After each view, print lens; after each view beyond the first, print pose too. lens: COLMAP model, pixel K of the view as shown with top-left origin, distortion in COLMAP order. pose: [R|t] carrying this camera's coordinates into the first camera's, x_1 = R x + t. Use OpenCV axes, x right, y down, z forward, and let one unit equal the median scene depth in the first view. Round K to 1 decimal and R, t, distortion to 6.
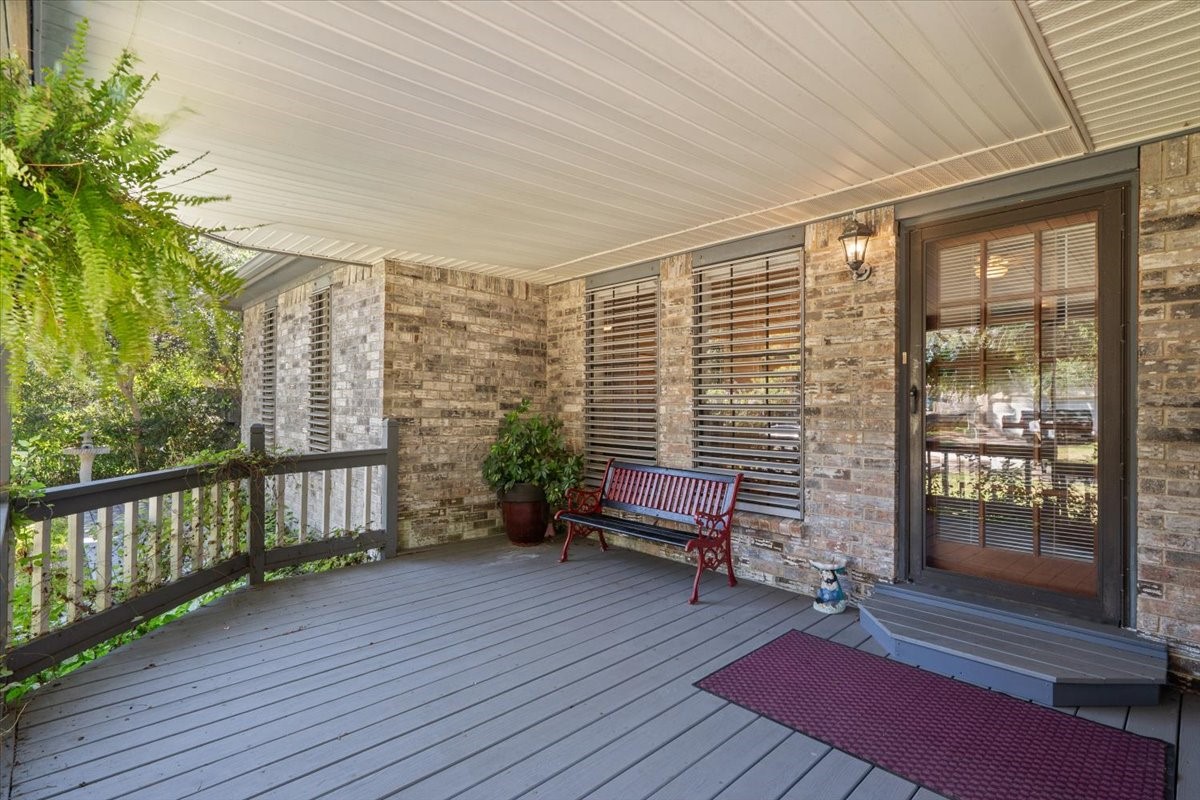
lens RADIAL K [[551.3, 0, 599.6], [0, 551.3, 400.1], [0, 0, 1]] dist [0.001671, 0.000041]
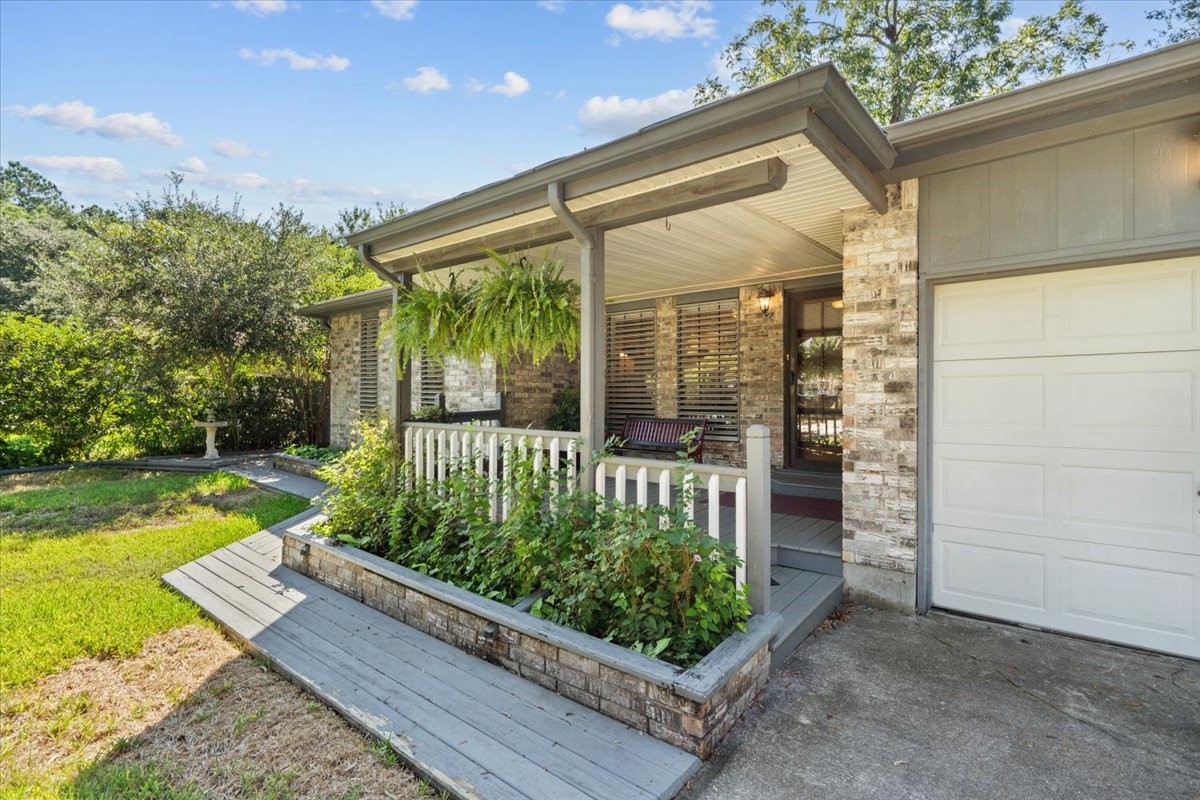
lens RADIAL K [[551.3, 0, 600.0], [0, 551.3, 393.3], [0, 0, 1]] dist [0.001671, 0.000041]
pose [[0.985810, -0.008594, 0.167646, -0.393216], [0.008087, 0.999960, 0.003706, 0.035724], [-0.167671, -0.002298, 0.985840, -0.741401]]
